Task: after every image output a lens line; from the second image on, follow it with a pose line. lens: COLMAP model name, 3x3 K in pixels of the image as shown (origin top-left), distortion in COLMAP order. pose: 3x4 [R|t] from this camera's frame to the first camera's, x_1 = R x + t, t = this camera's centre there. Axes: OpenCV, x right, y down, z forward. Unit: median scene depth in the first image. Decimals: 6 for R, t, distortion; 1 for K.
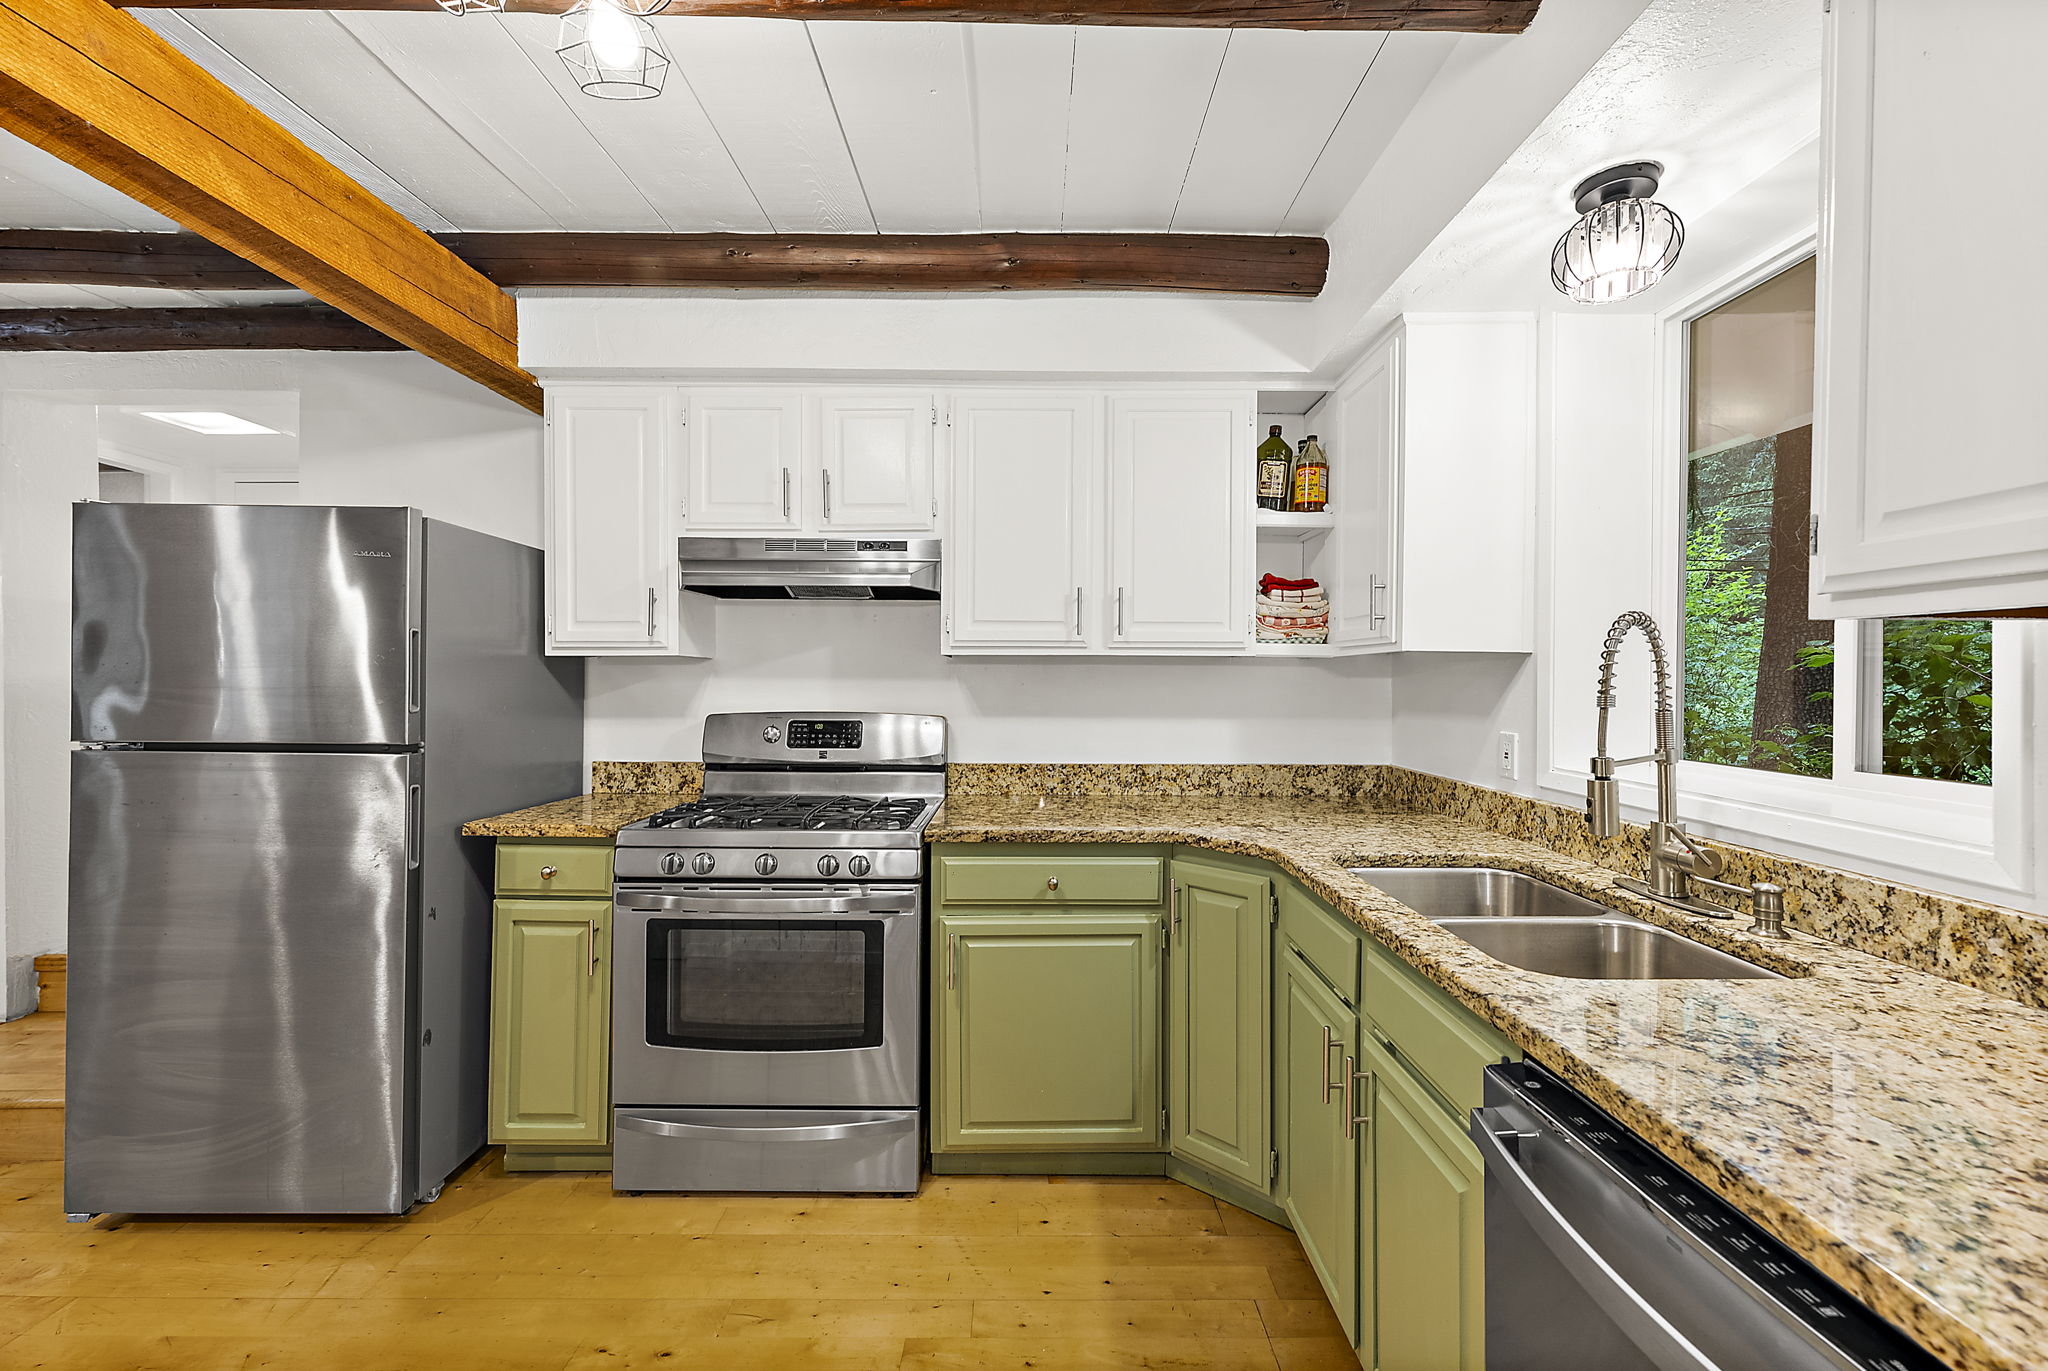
lens RADIAL K [[842.6, 0, 1031.8], [0, 842.6, 683.2], [0, 0, 1]] dist [0.003418, 0.000116]
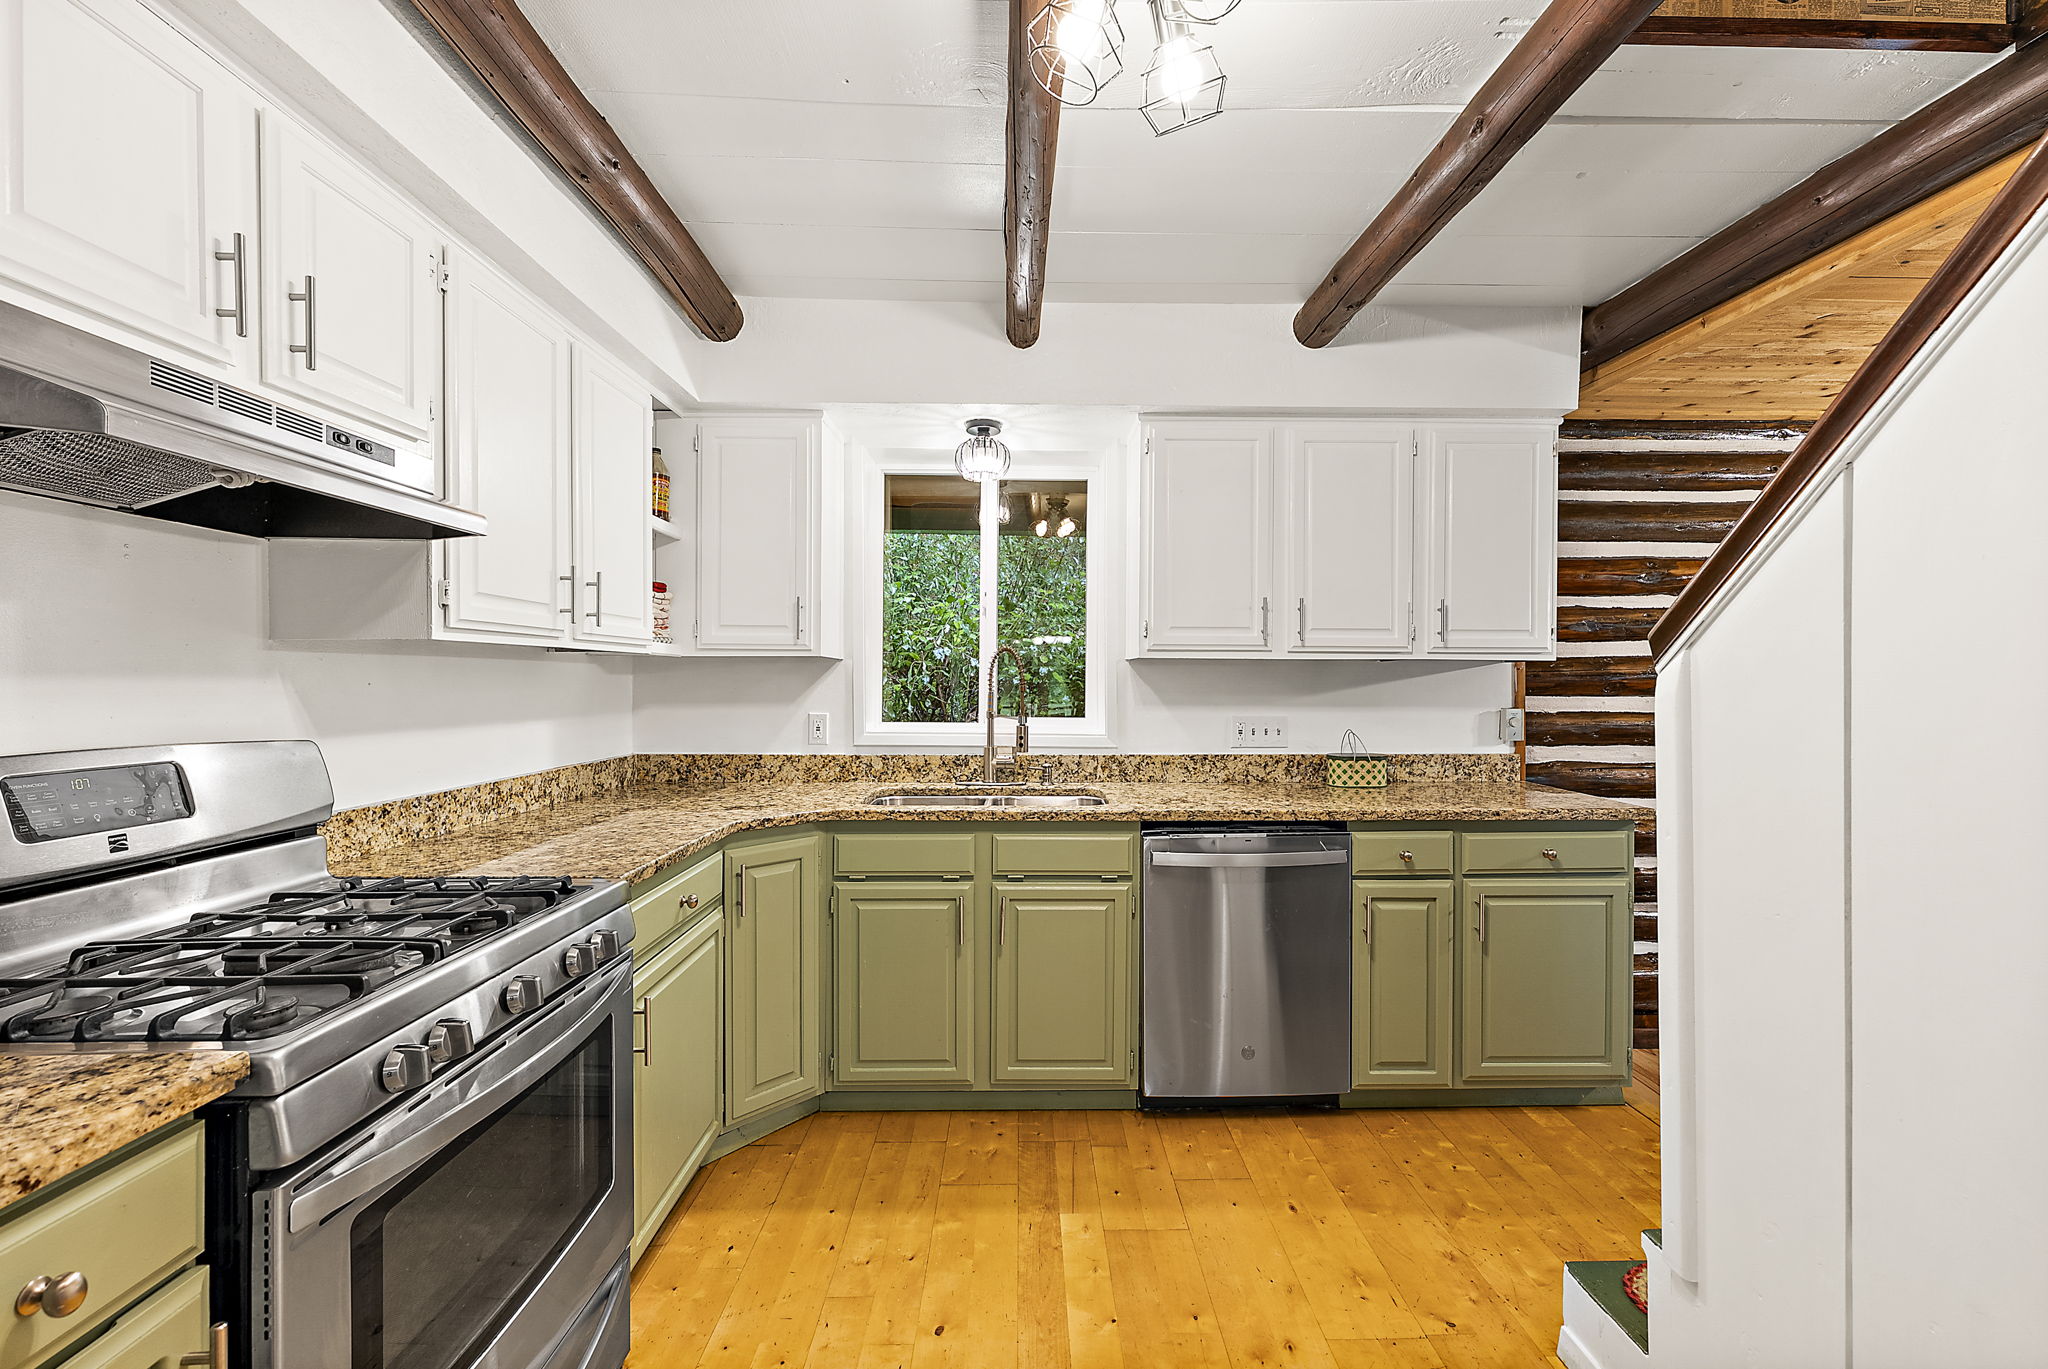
lens RADIAL K [[842.6, 0, 1031.8], [0, 842.6, 682.2], [0, 0, 1]] dist [0.003418, 0.000116]
pose [[-0.015556, -0.007470, 0.999851, -0.701422], [0.001694, 0.999970, 0.007498, -0.004534], [-0.999878, 0.001811, -0.015543, 0.506226]]
